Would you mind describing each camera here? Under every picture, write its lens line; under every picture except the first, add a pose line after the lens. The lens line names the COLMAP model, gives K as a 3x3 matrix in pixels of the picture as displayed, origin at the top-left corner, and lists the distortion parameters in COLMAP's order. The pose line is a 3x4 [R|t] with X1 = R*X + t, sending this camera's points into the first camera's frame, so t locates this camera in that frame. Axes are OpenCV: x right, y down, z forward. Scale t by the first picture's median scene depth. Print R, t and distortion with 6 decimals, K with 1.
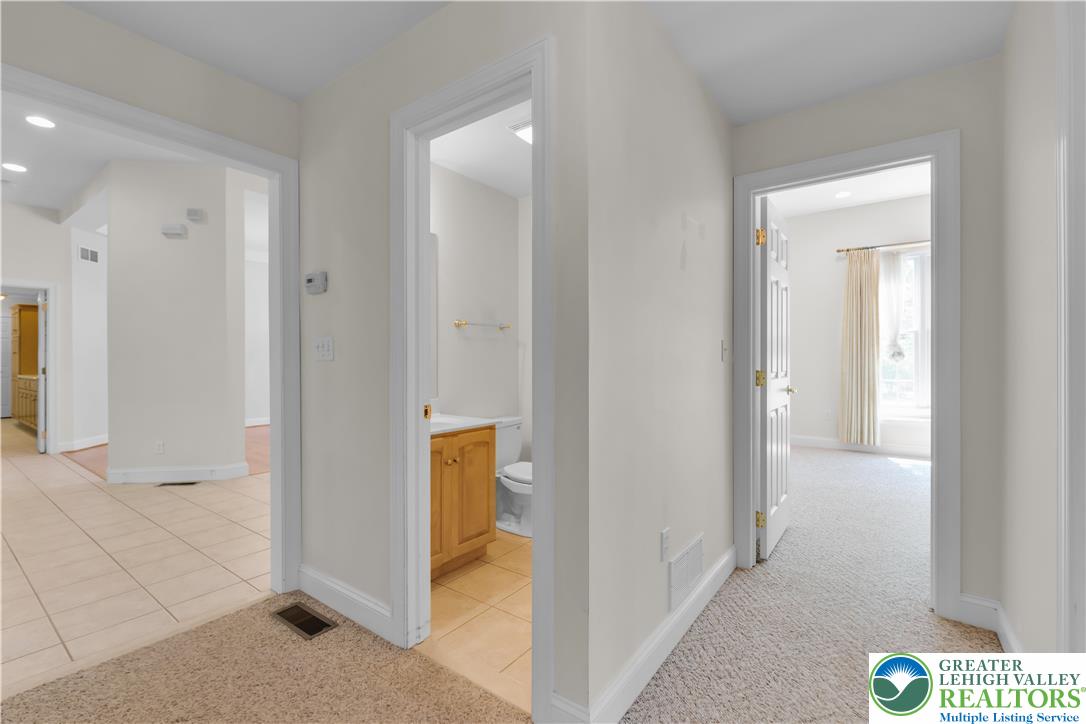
lens RADIAL K [[472.2, 0, 536.3], [0, 472.2, 359.6], [0, 0, 1]] dist [0.001829, -0.000132]
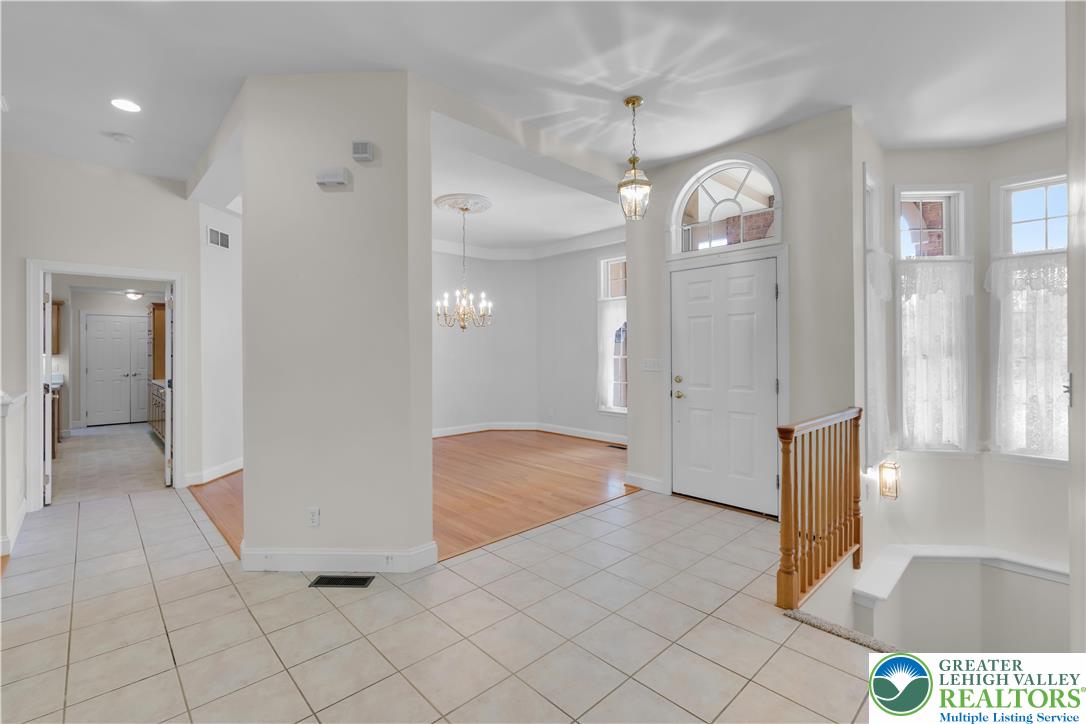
lens RADIAL K [[472.2, 0, 536.3], [0, 472.2, 359.6], [0, 0, 1]] dist [0.001829, -0.000132]
pose [[0.985839, 0.006599, -0.167565, -0.289786], [-0.005049, 0.999940, 0.009678, -0.026956], [0.167619, -0.008695, 0.985814, 0.309370]]
